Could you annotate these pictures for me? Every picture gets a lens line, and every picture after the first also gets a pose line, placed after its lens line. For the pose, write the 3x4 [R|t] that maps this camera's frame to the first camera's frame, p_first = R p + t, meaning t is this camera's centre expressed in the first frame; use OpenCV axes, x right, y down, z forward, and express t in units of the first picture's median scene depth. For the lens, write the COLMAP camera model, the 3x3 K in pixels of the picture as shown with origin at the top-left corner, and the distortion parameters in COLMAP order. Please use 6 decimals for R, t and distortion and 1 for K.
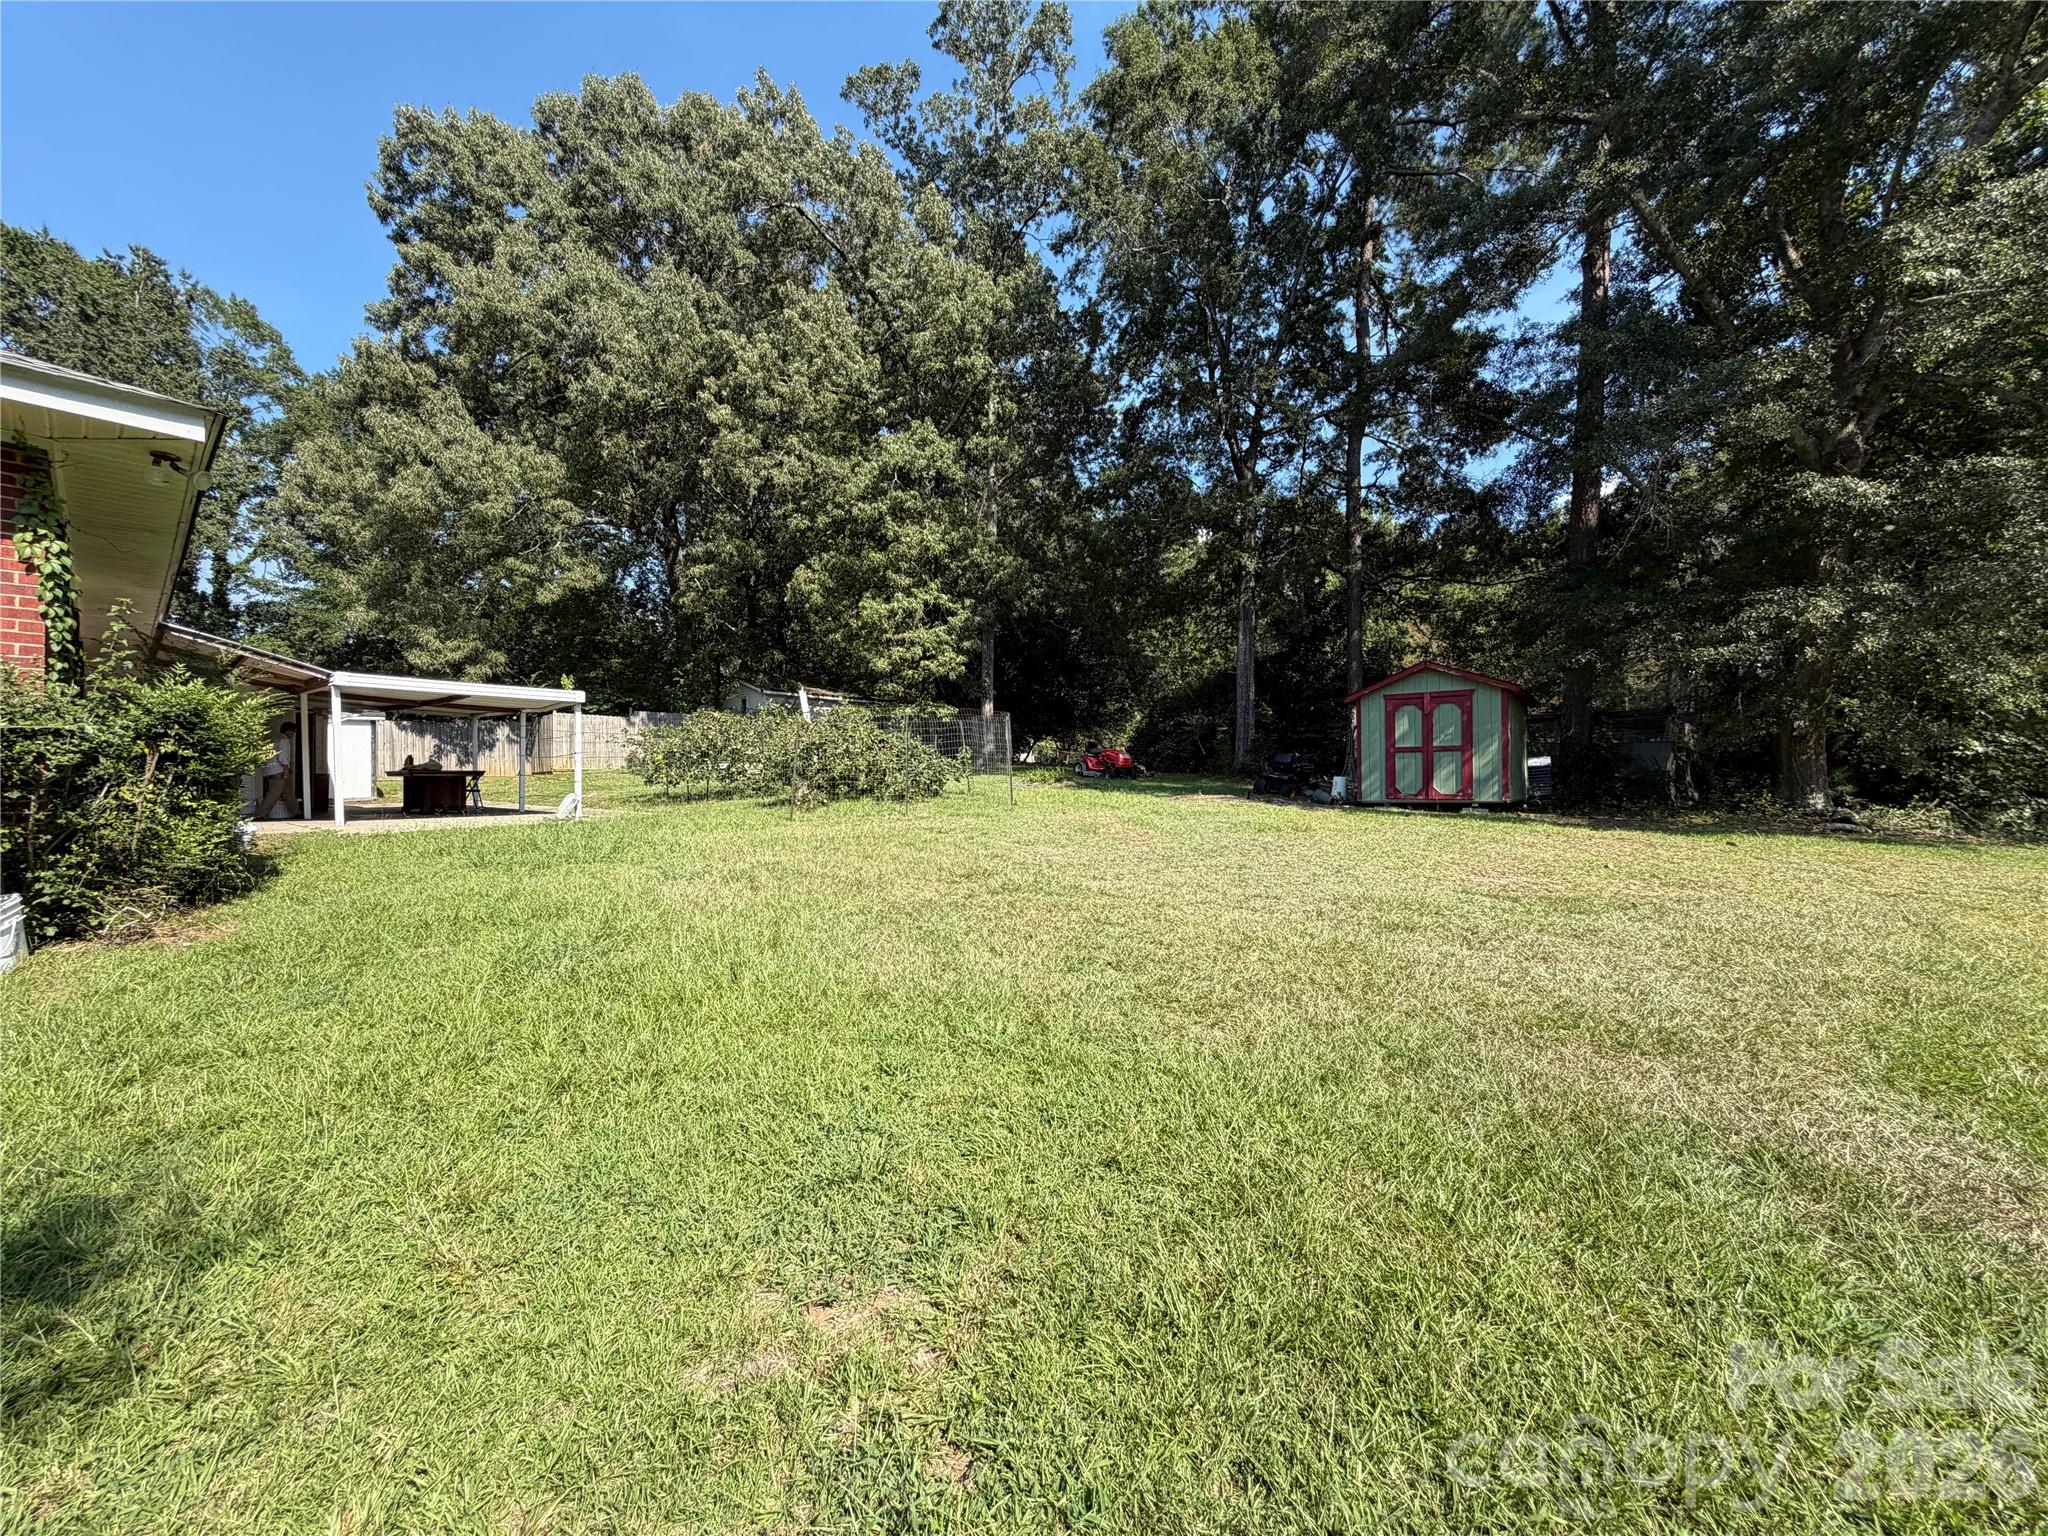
lens RADIAL K [[814.8, 0, 1019.5], [0, 814.8, 771.7], [0, 0, 1]] dist [0.000541, 0.000136]
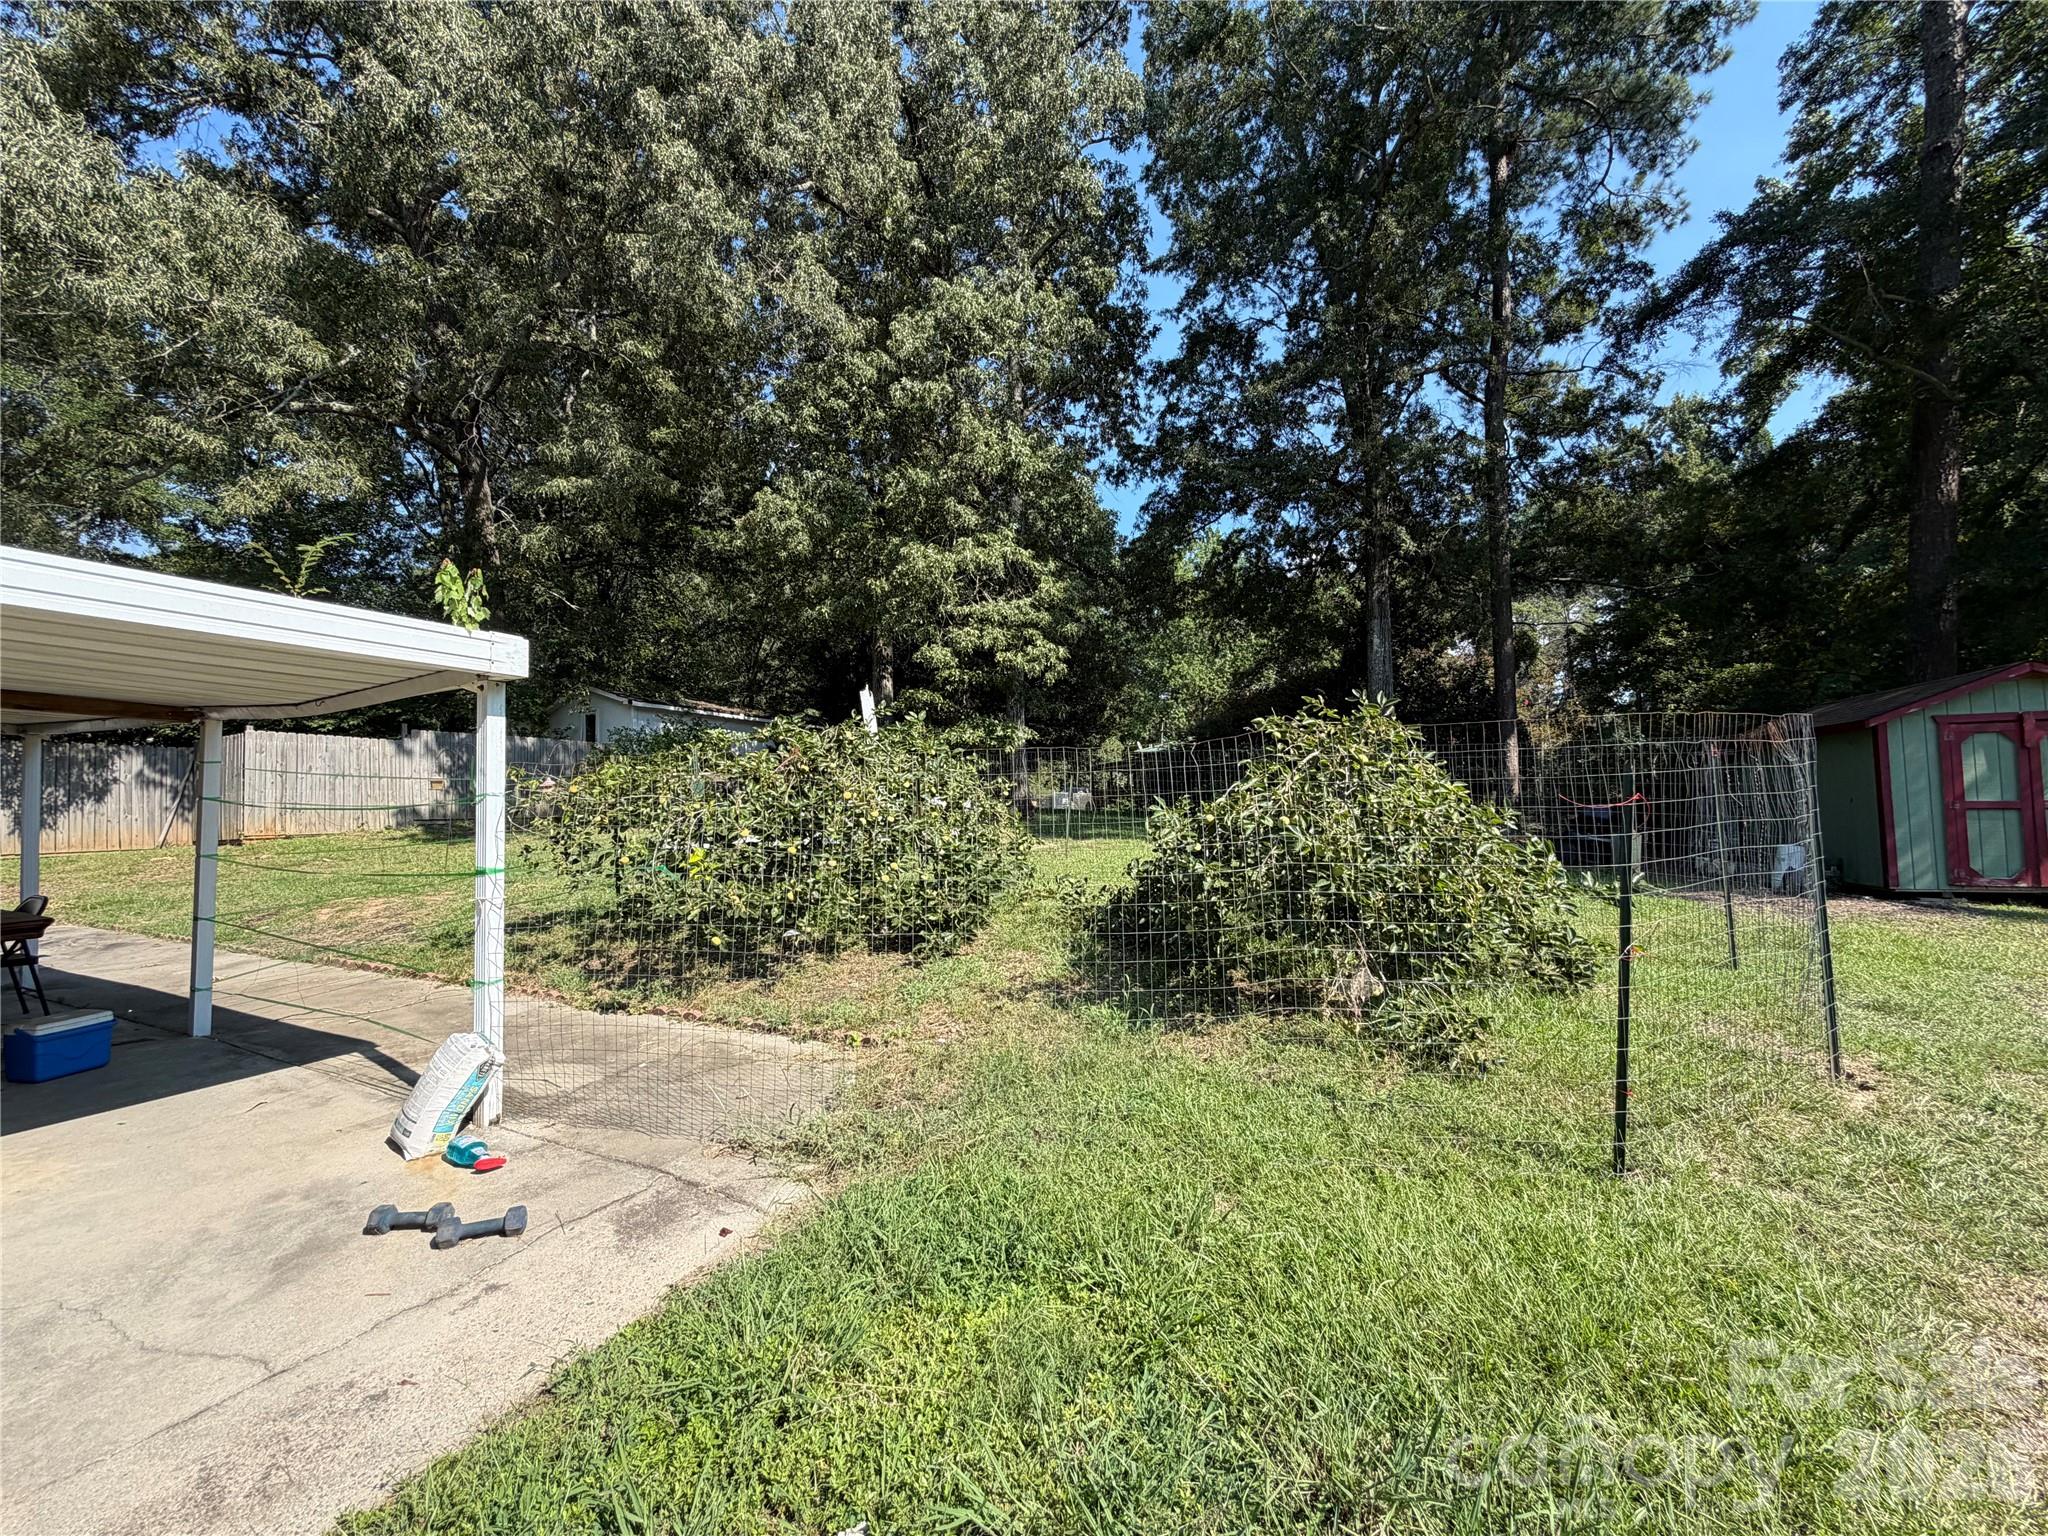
lens RADIAL K [[814.8, 0, 1019.5], [0, 814.8, 771.7], [0, 0, 1]] dist [0.000541, 0.000136]
pose [[0.964702, 0.000063, 0.263343, -0.378356], [0.009378, 0.999357, -0.034594, -0.037470], [-0.263176, 0.035843, 0.964082, 0.593511]]
